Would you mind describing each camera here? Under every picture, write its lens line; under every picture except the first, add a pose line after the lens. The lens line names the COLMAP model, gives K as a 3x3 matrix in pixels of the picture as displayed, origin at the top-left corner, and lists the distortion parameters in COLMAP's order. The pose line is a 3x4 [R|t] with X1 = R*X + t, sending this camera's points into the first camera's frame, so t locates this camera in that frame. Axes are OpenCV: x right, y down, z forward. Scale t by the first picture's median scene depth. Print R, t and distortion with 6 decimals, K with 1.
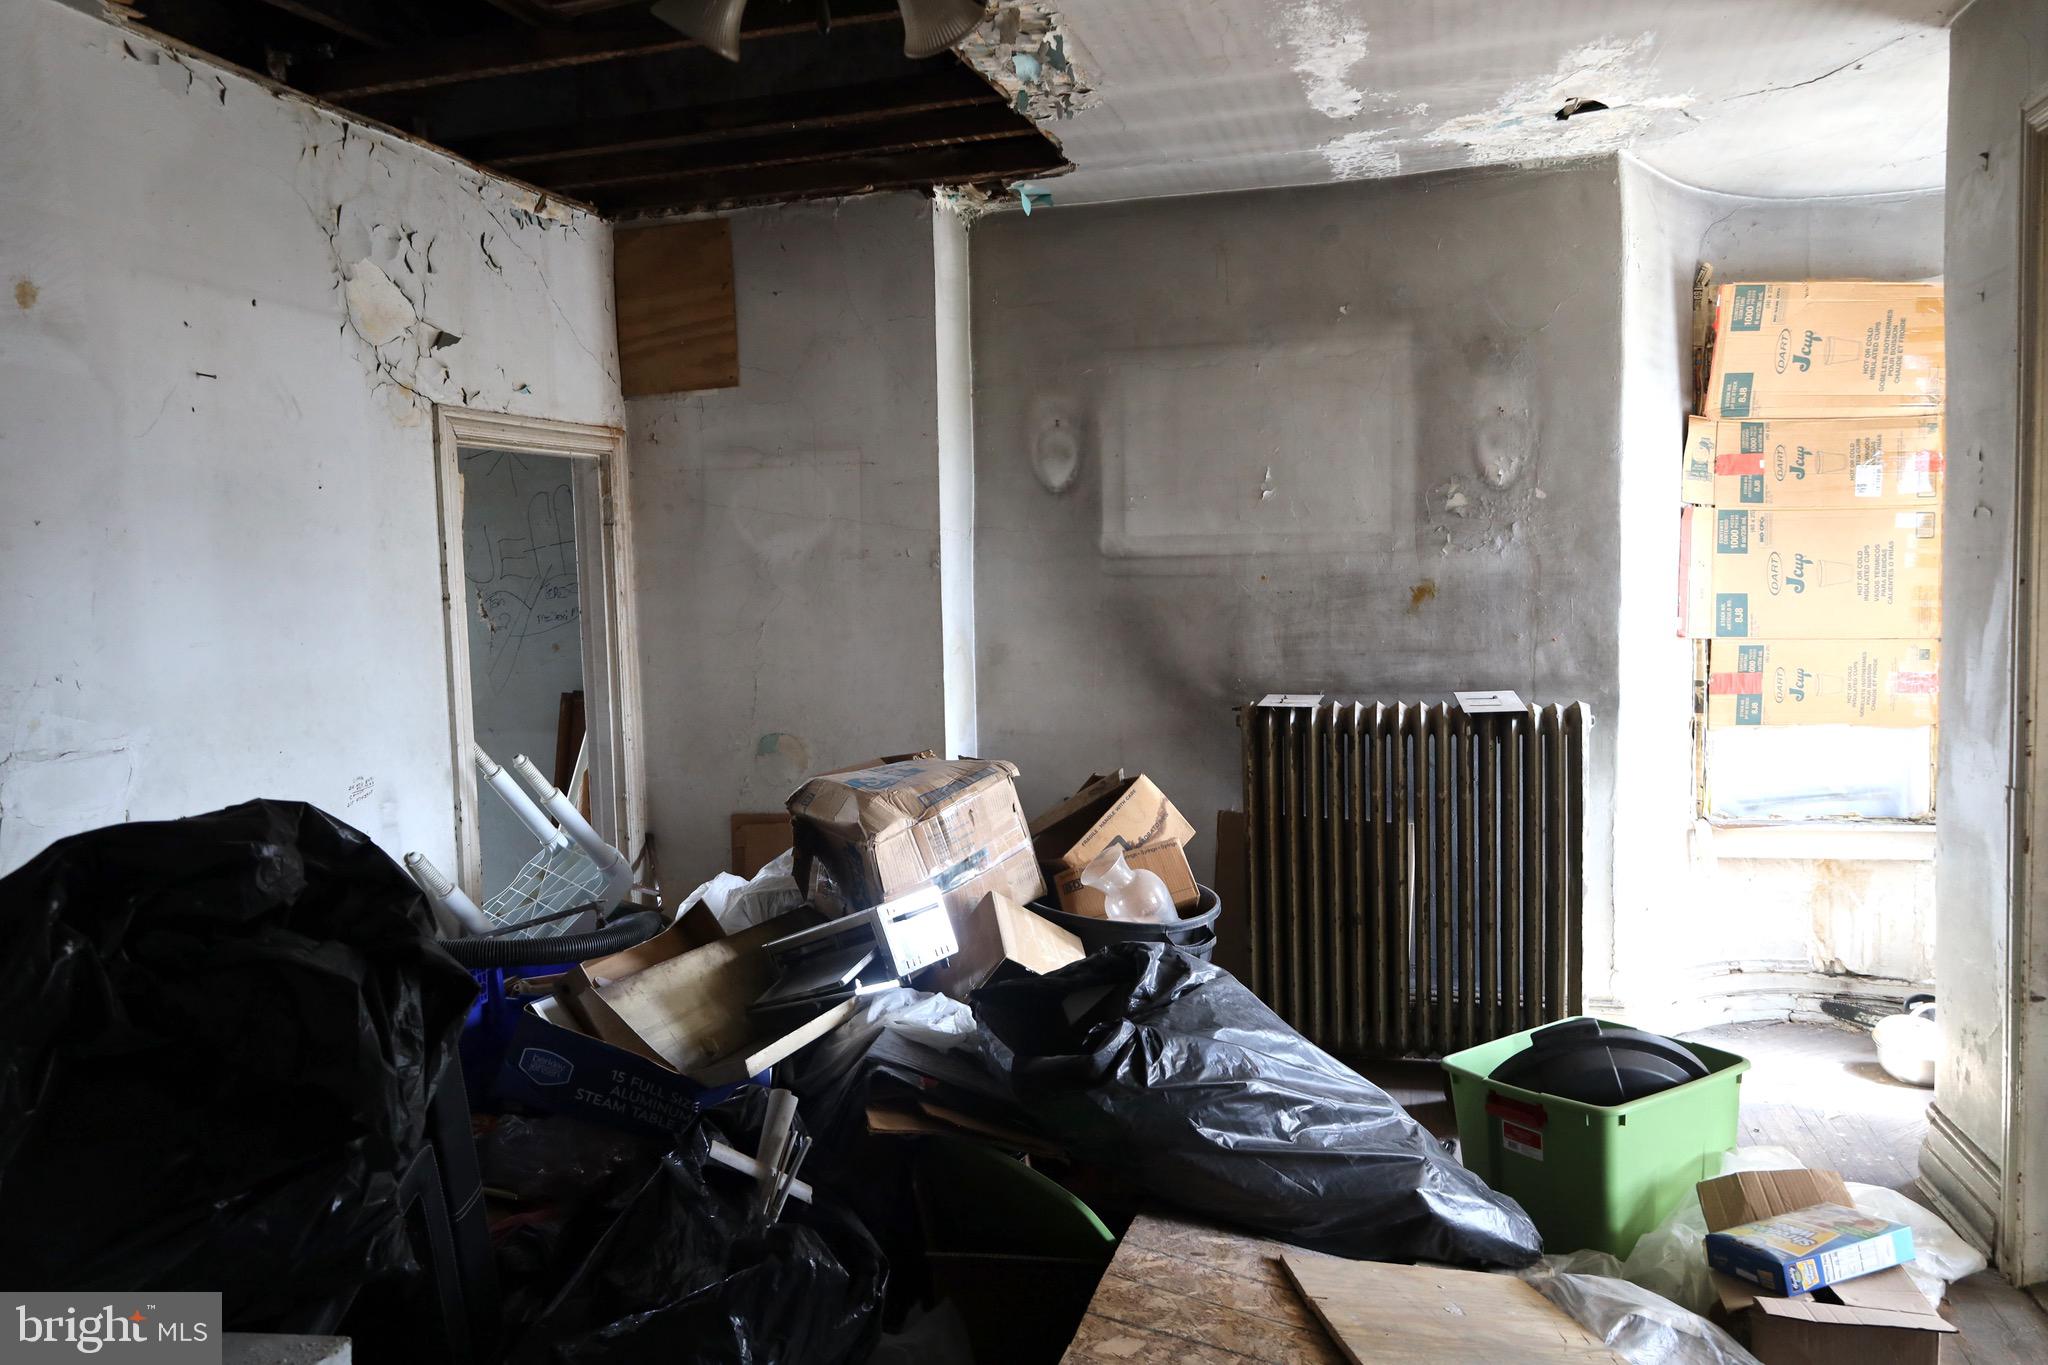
lens RADIAL K [[1378.5, 0, 1021.2], [0, 1378.5, 686.3], [0, 0, 1]] dist [-0.007104, -0.003791]
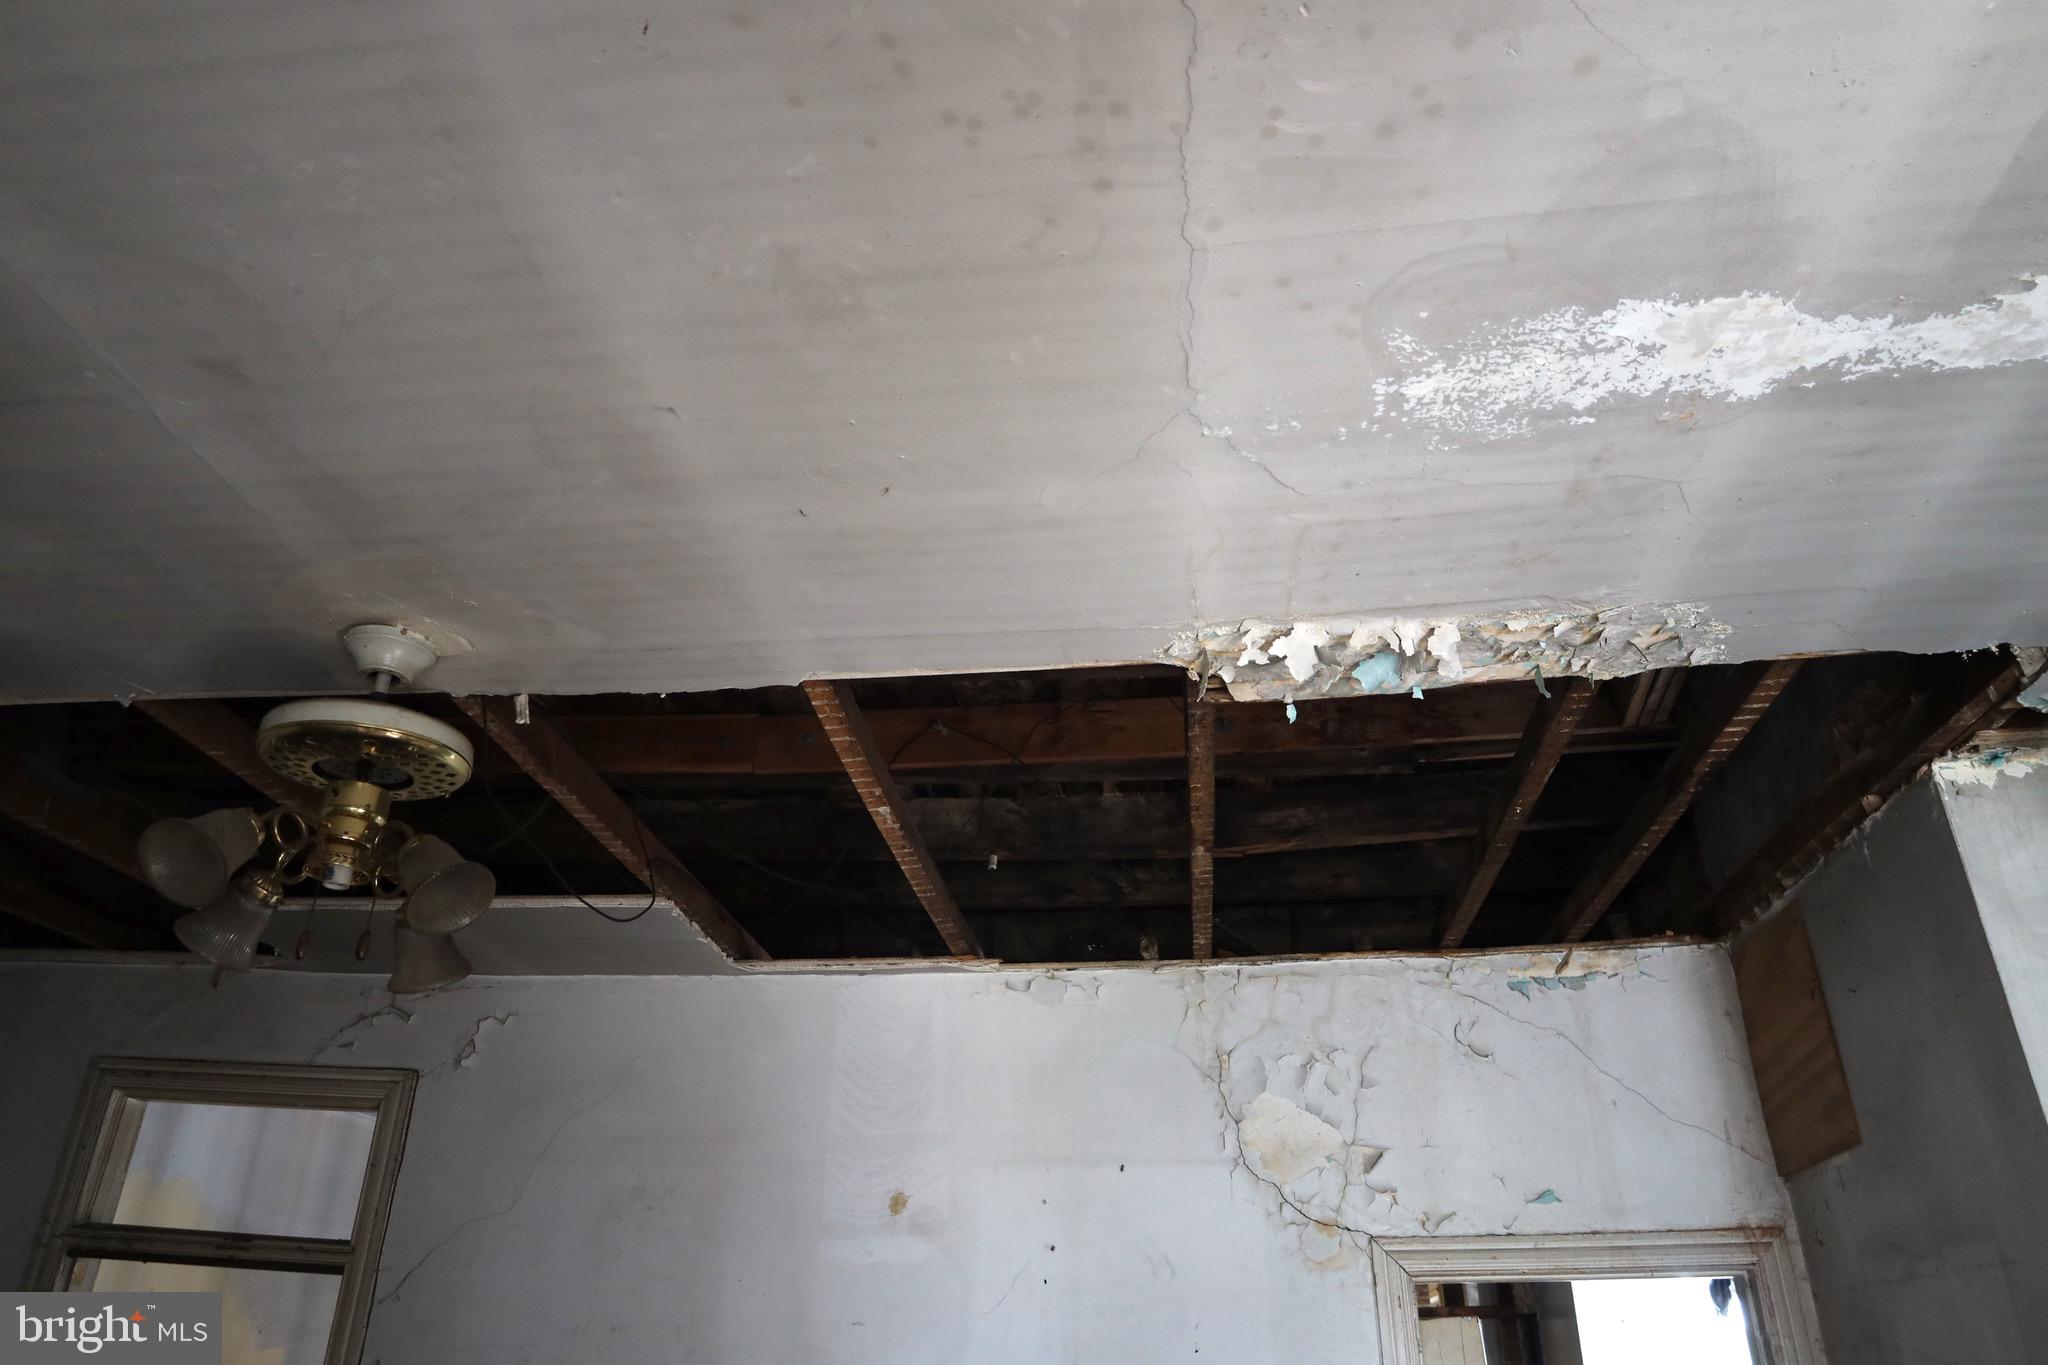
lens RADIAL K [[1378.5, 0, 1032.7], [0, 1378.5, 678.4], [0, 0, 1]] dist [-0.007104, -0.003791]
pose [[0.174560, -0.433826, -0.883925, 0.486218], [-0.092398, 0.886530, -0.453352, -0.105626], [0.980302, 0.160810, 0.114668, 0.643895]]
